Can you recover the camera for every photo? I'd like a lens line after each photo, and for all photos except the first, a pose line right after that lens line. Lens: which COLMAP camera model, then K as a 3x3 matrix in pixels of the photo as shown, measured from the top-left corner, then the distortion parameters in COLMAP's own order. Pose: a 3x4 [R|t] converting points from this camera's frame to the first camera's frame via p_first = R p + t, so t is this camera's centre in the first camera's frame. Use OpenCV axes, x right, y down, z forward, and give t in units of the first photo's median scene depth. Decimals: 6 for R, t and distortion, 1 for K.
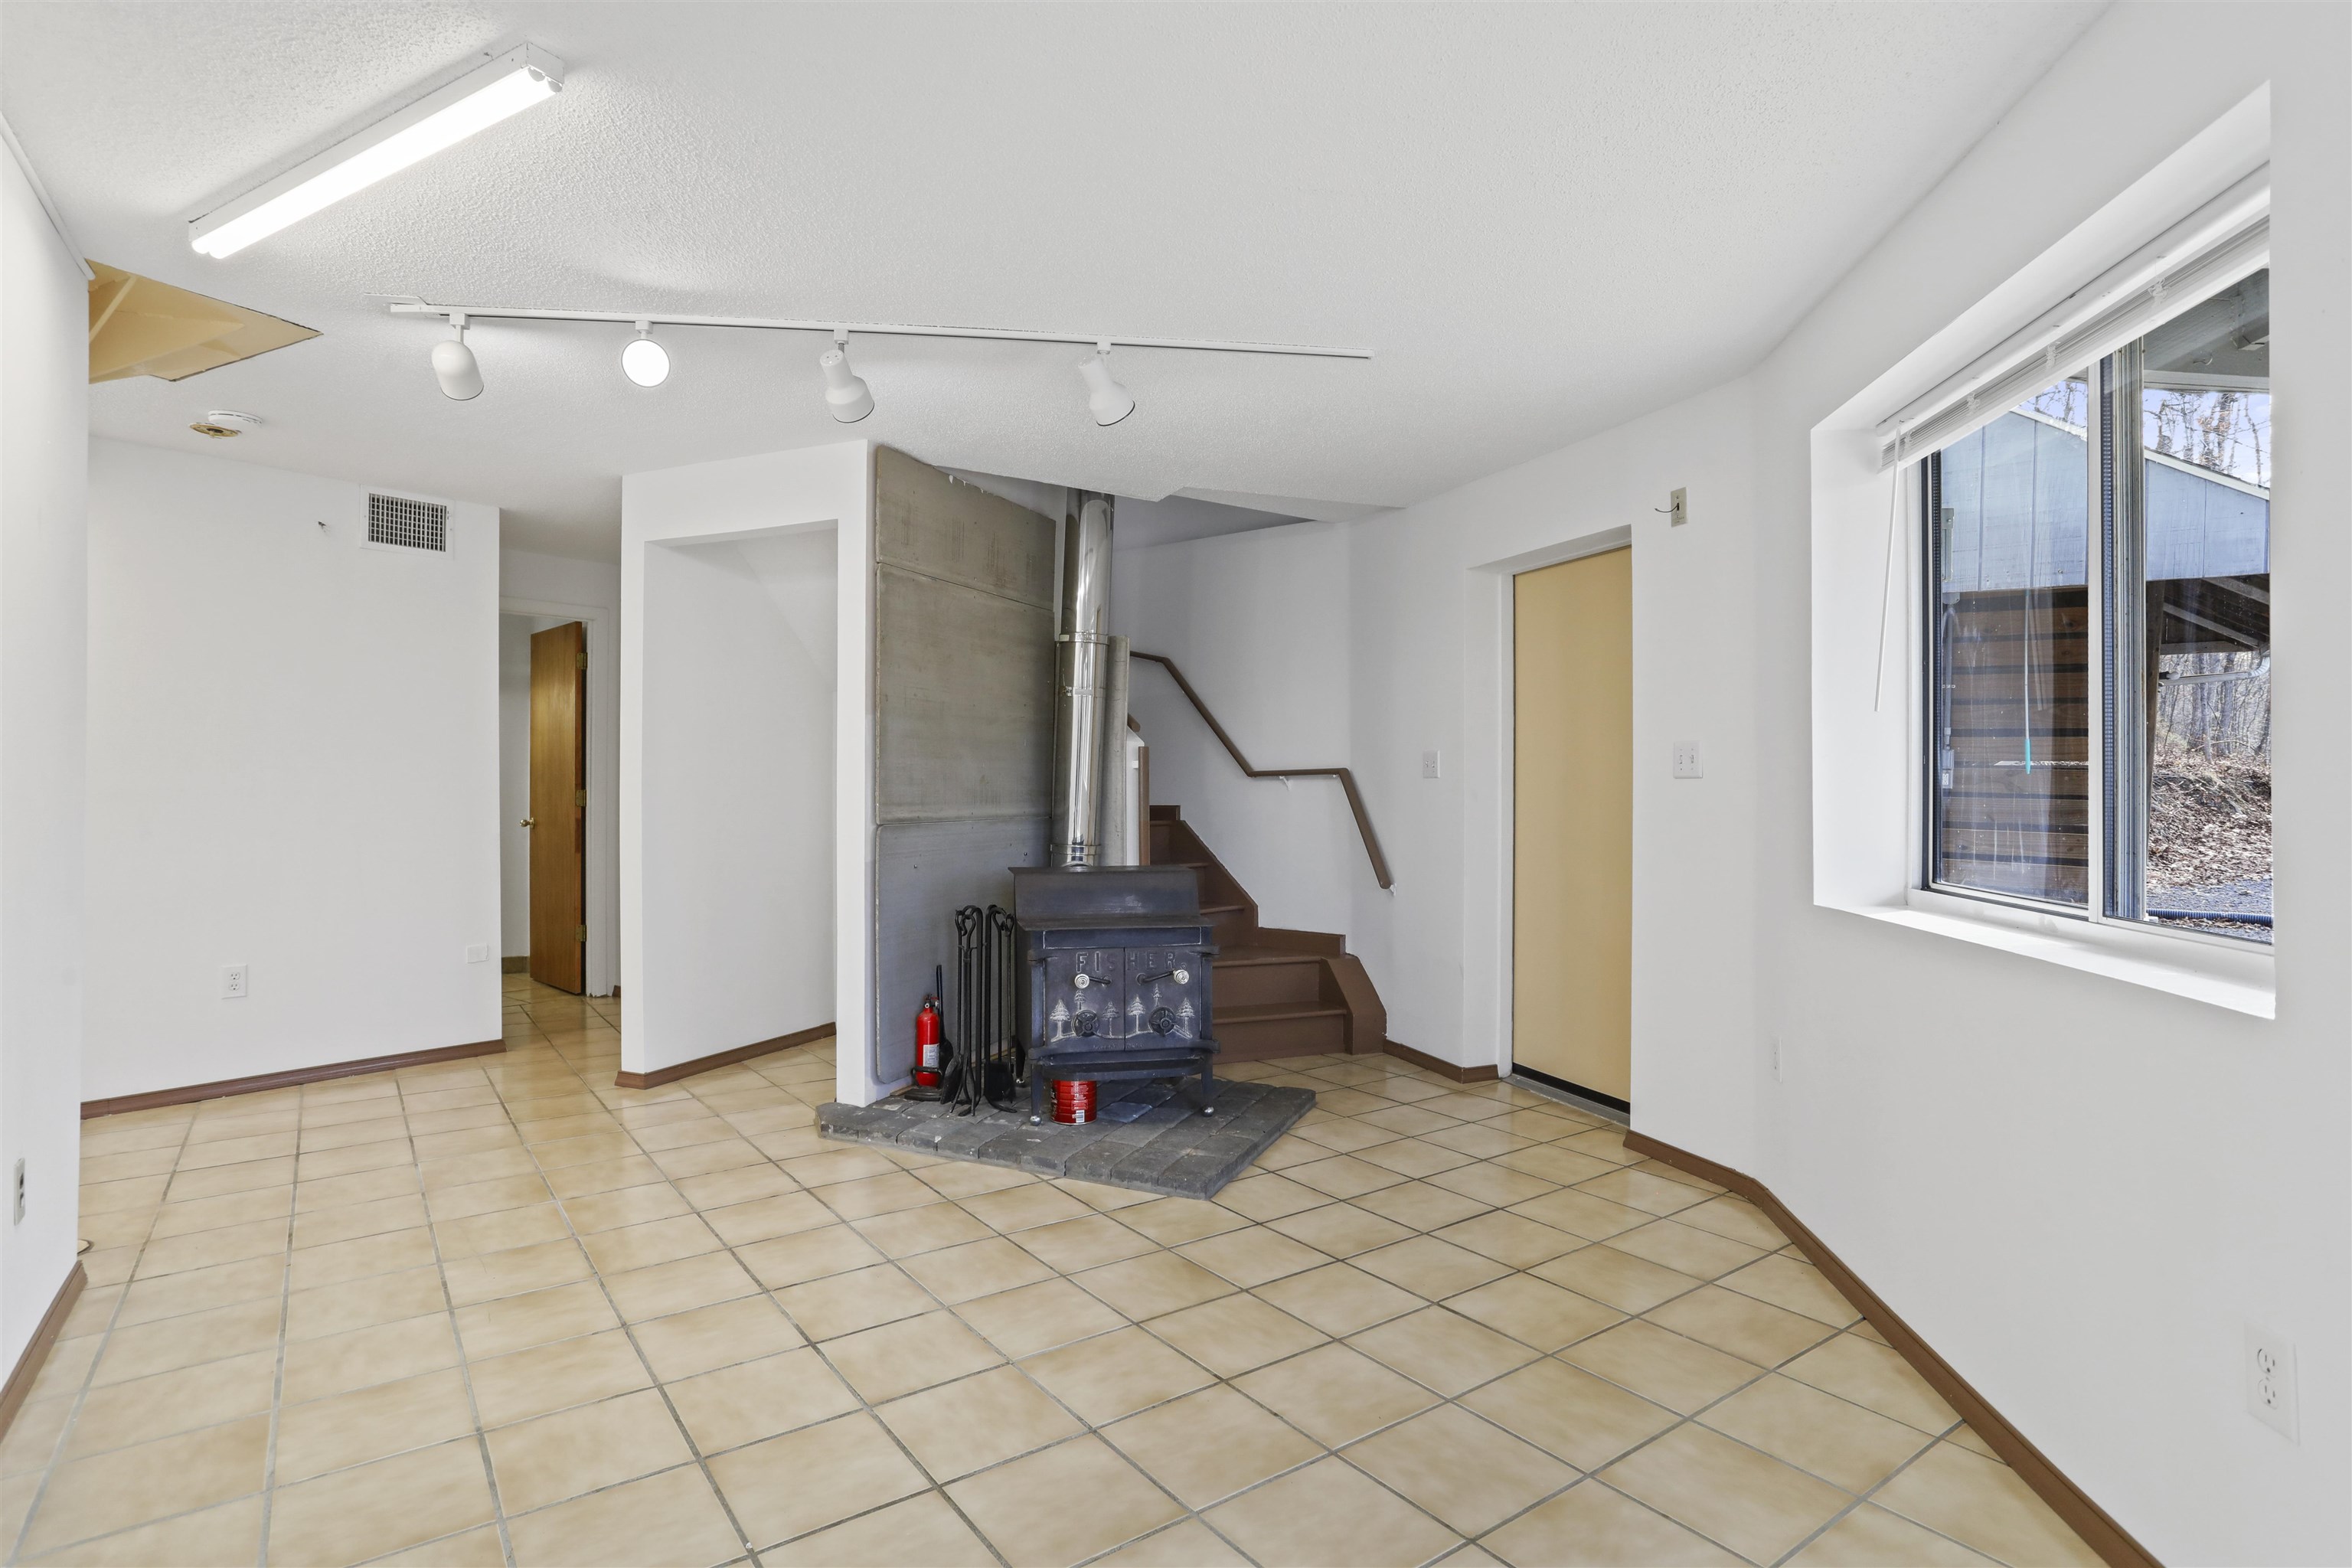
lens RADIAL K [[1202.9, 0, 1185.8], [0, 1202.9, 792.0], [0, 0, 1]] dist [0.000595, 0.000392]
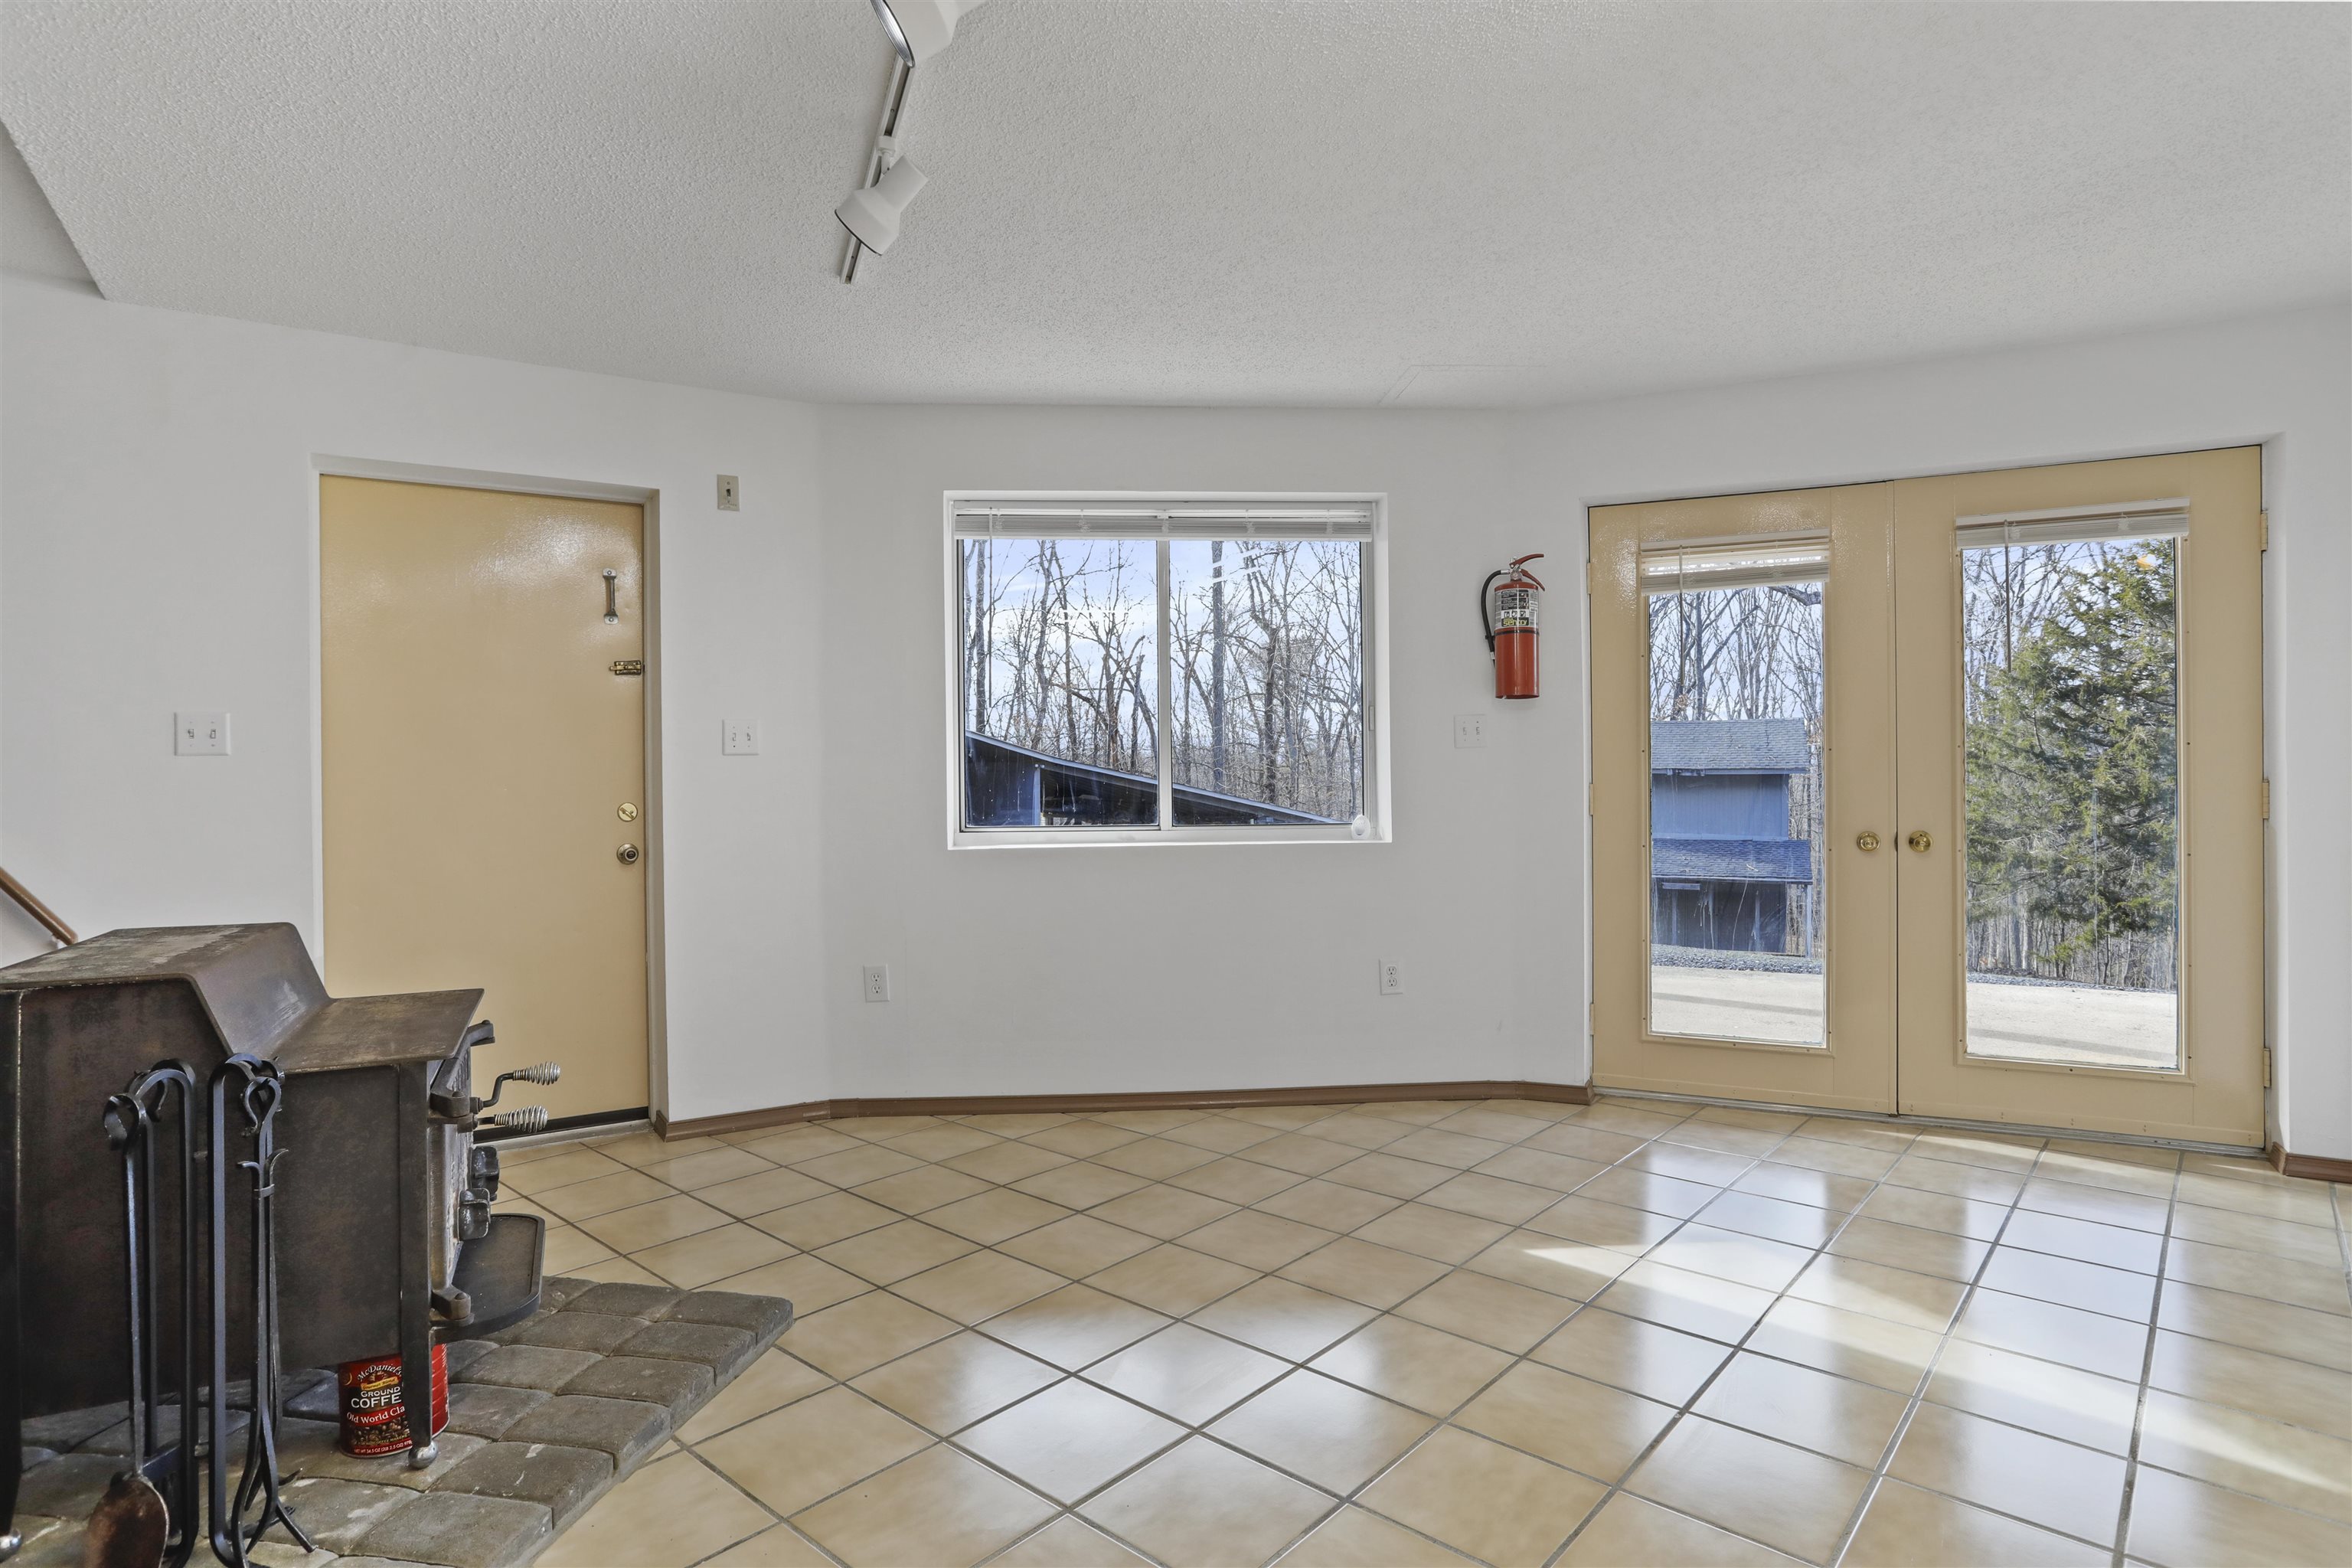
lens RADIAL K [[1202.9, 0, 1186.2], [0, 1202.9, 777.8], [0, 0, 1]] dist [0.000595, 0.000392]
pose [[-0.226015, 0.001320, 0.974123, -0.823033], [0.006706, 0.999977, 0.000201, 0.012553], [-0.974101, 0.006578, -0.226019, 1.027385]]
